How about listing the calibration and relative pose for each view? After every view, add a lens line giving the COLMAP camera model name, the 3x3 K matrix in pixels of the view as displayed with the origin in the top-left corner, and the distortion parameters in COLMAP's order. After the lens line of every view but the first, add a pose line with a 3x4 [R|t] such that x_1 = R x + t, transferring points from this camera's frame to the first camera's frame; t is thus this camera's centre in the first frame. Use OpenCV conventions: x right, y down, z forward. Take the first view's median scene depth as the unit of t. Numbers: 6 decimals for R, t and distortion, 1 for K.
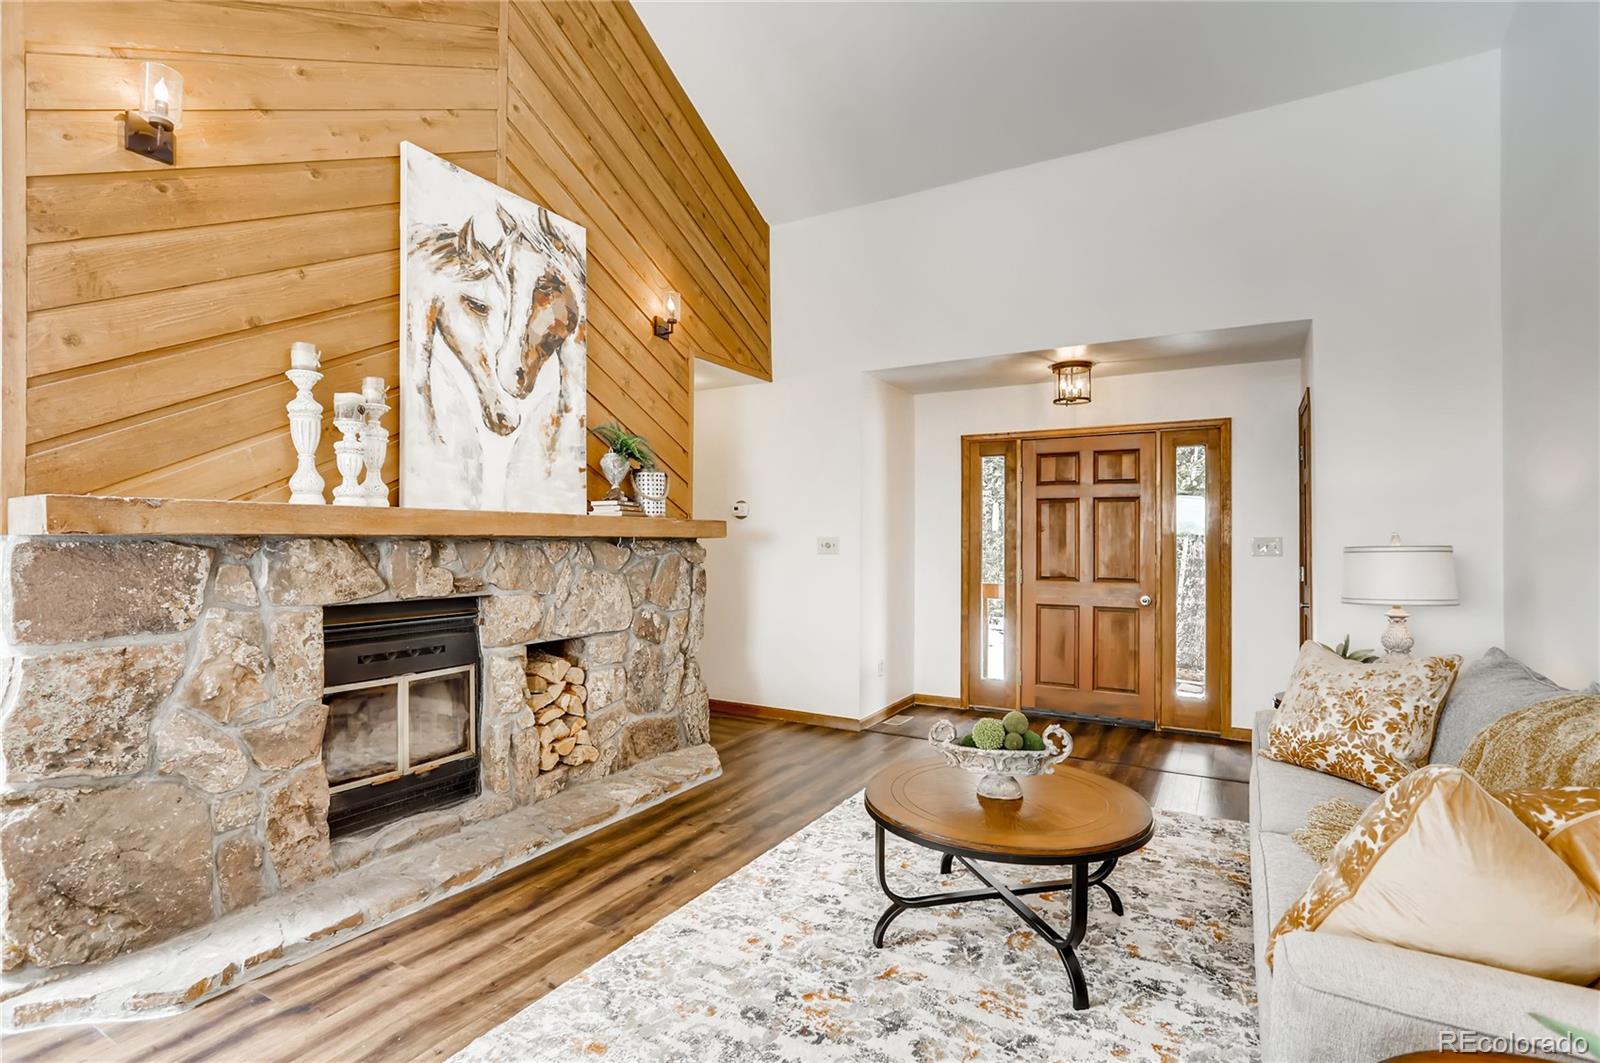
lens RADIAL K [[765.5, 0, 795.5], [0, 765.5, 531.3], [0, 0, 1]] dist [-0.026577, 0.017686]
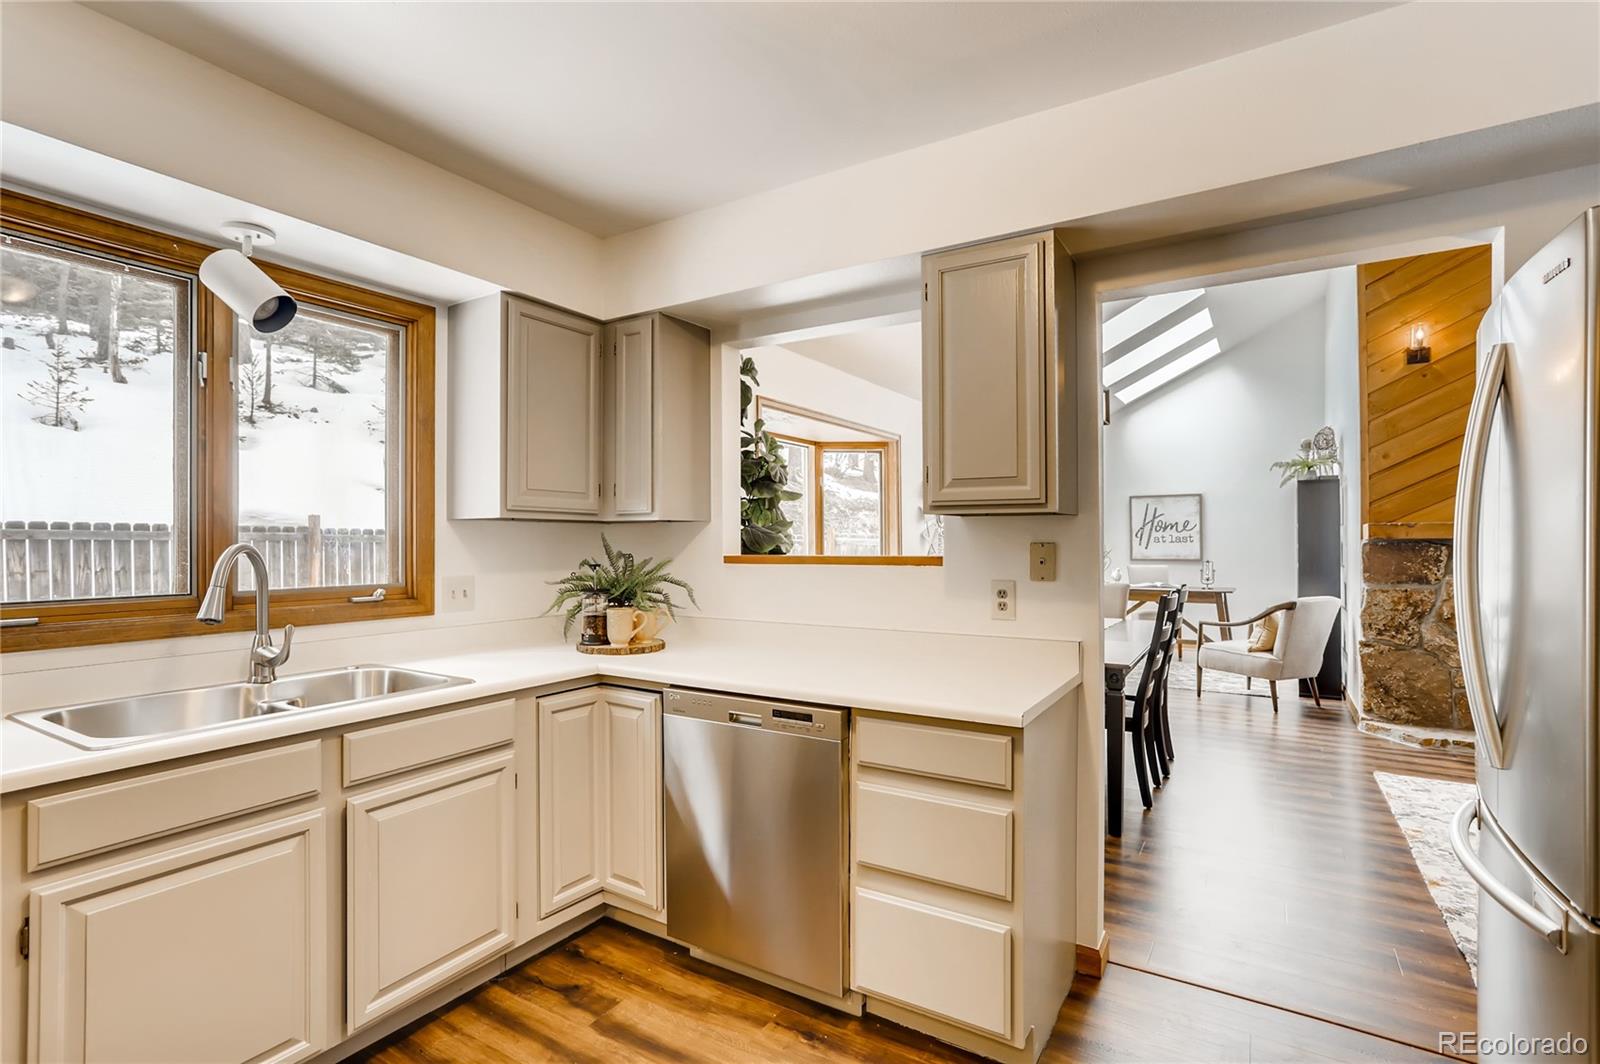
lens RADIAL K [[765.5, 0, 795.5], [0, 765.5, 531.8], [0, 0, 1]] dist [-0.026577, 0.017686]
pose [[-0.030405, -0.010594, -0.999482, 1.417607], [0.011017, 0.999880, -0.010933, -0.012059], [0.999477, -0.011344, -0.030285, -0.743631]]
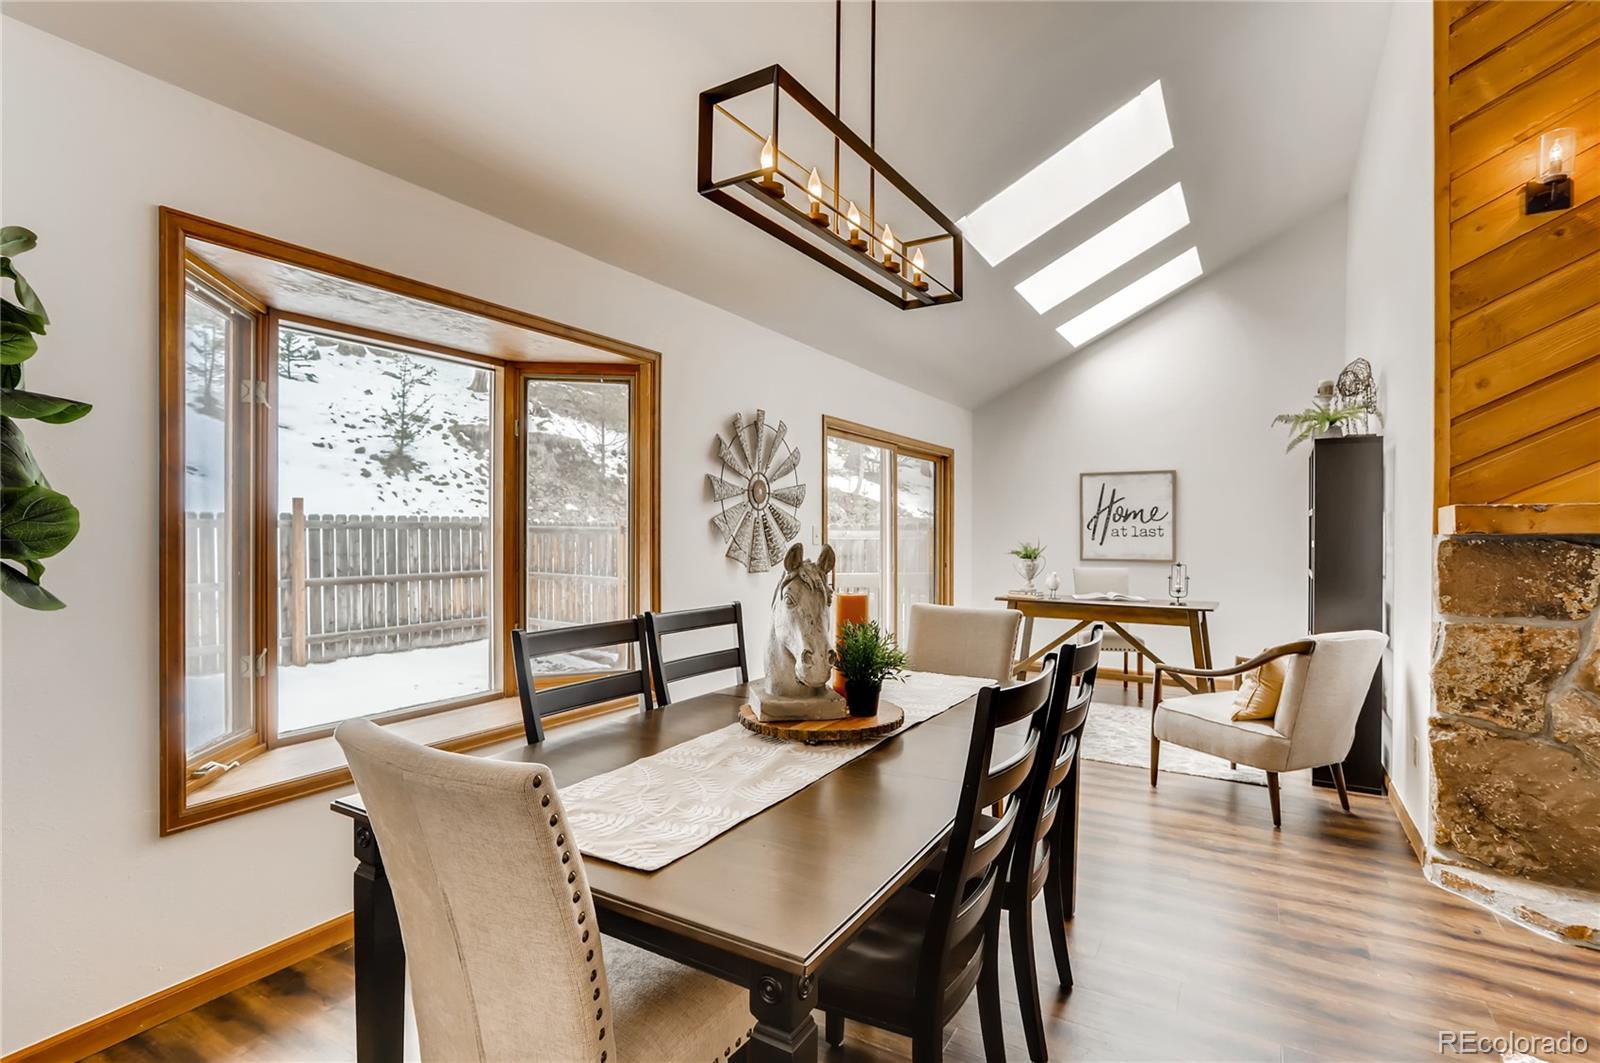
lens RADIAL K [[787.2, 0, 793.4], [0, 787.2, 528.1], [0, 0, 1]] dist [-0.040287, 0.021131]
pose [[-0.013631, -0.003210, -0.999902, 0.371919], [0.002491, 0.999992, -0.003244, -0.004401], [0.999904, -0.002535, -0.013623, -0.155089]]
